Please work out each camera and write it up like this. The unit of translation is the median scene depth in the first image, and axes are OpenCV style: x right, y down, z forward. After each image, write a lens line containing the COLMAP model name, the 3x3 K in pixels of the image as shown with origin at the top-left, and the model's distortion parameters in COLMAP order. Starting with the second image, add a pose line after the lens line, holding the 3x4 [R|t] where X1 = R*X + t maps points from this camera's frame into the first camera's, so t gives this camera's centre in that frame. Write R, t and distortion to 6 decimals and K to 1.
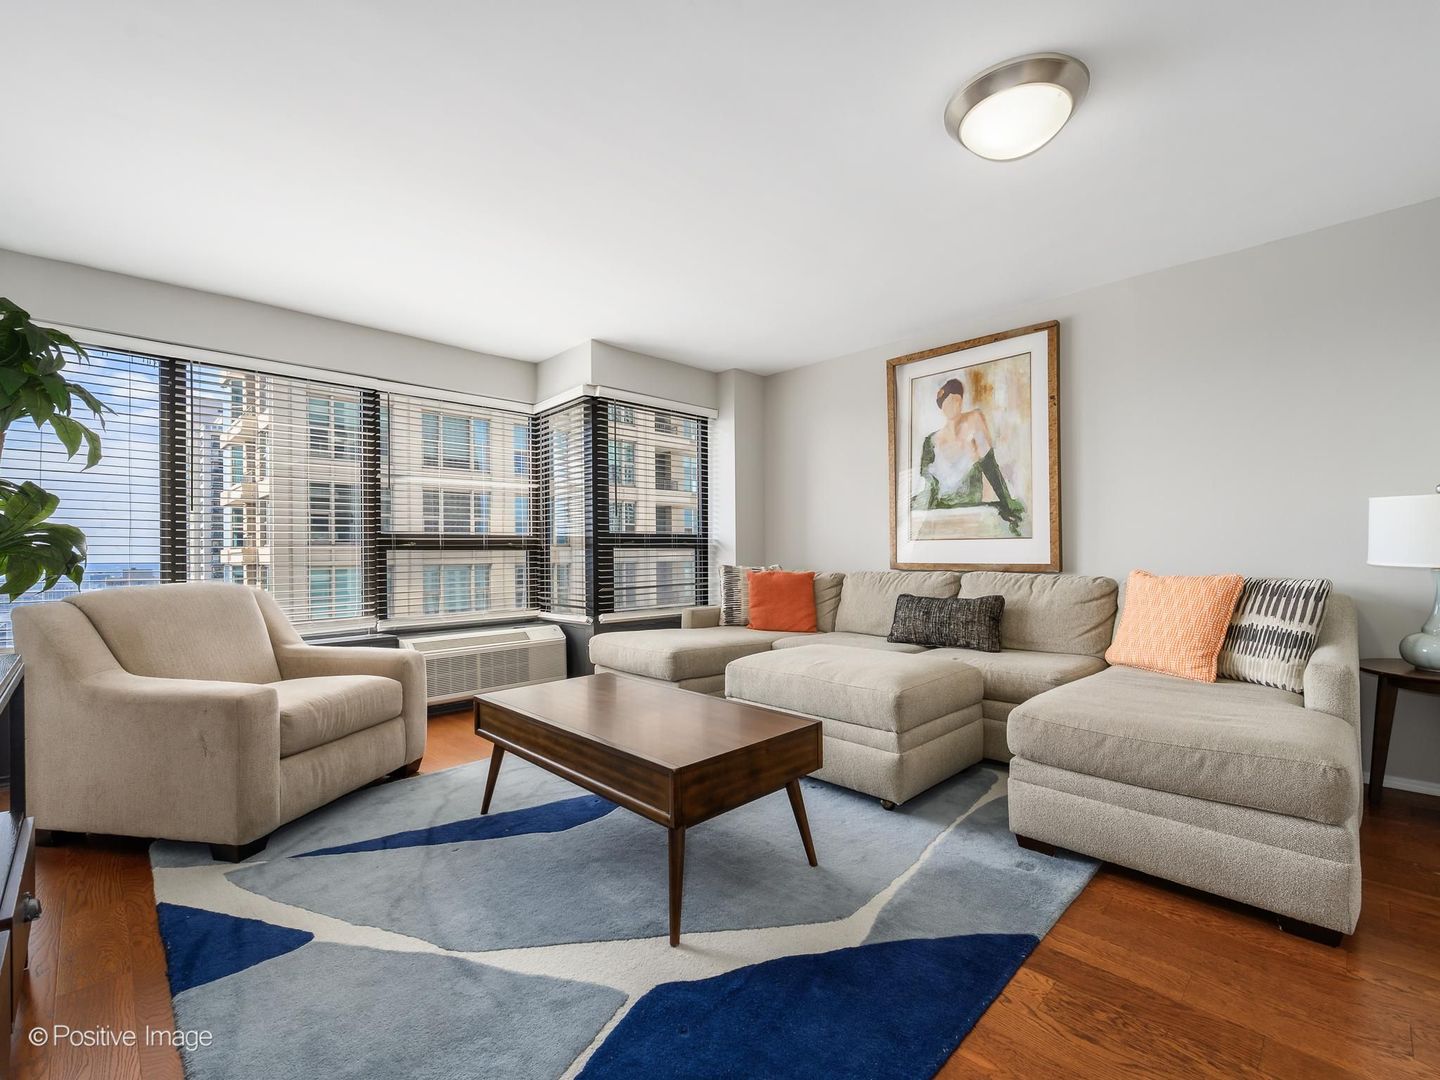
lens RADIAL K [[650.4, 0, 720.0], [0, 650.4, 540.0], [0, 0, 1]] dist [-0.001009, -0.000861]
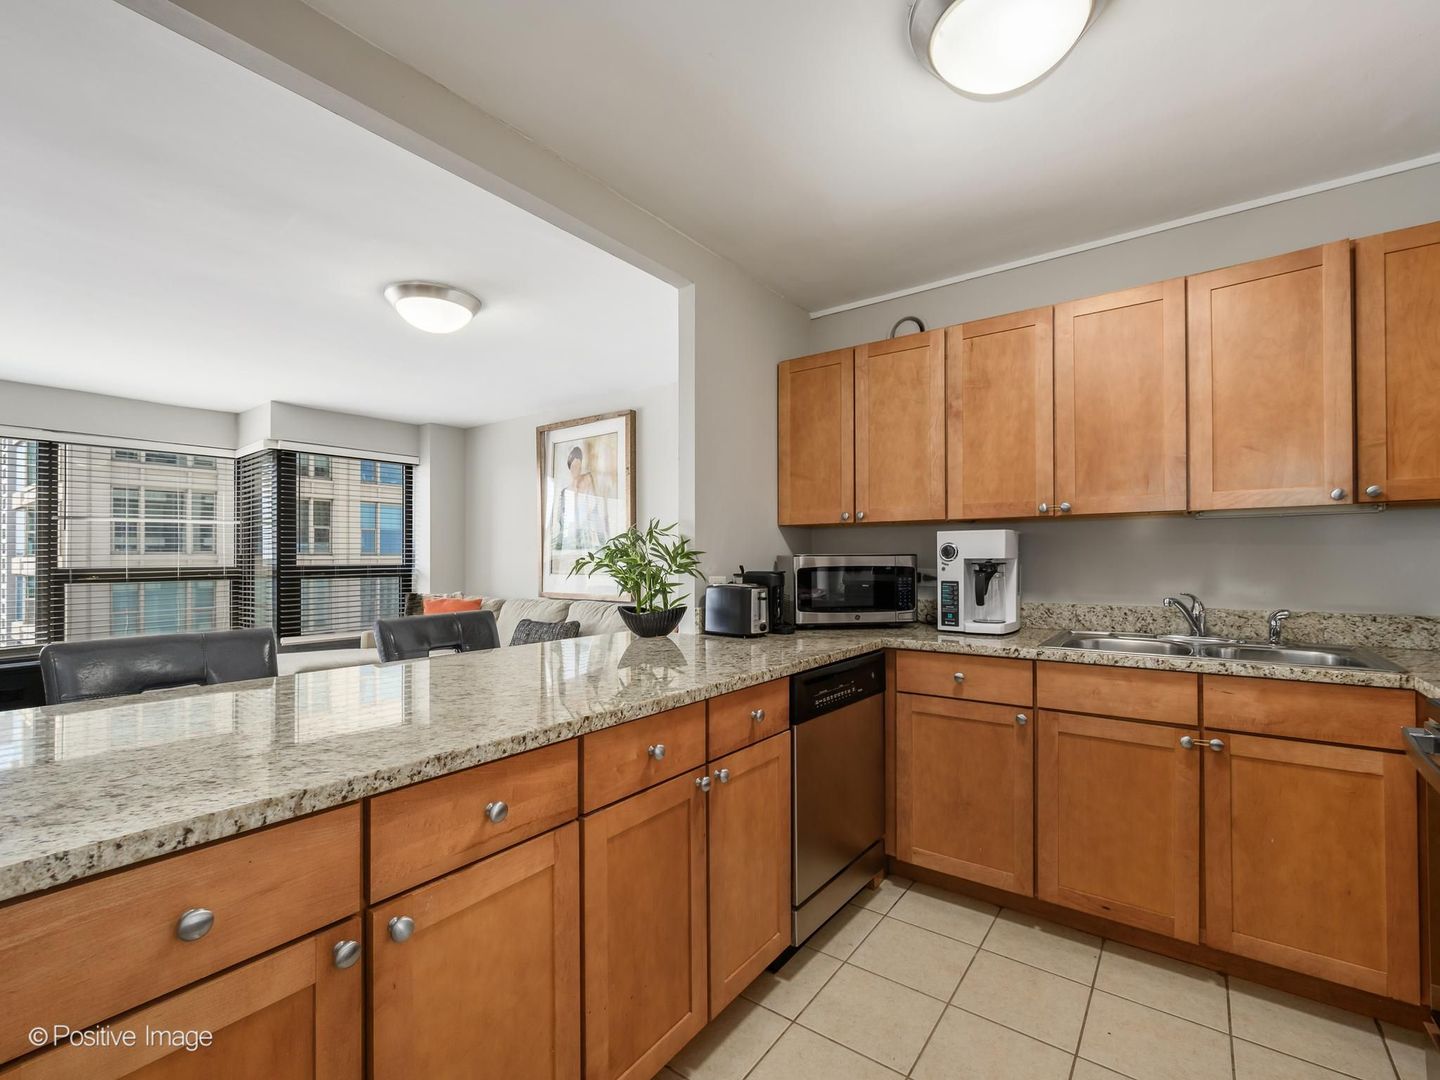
lens RADIAL K [[650.4, 0, 720.0], [0, 650.4, 540.0], [0, 0, 1]] dist [-0.001009, -0.000861]
pose [[0.987529, 0.006448, 0.157306, 0.404641], [-0.004719, 0.999924, -0.011362, -0.050153], [-0.157367, 0.010478, 0.987485, -0.263654]]
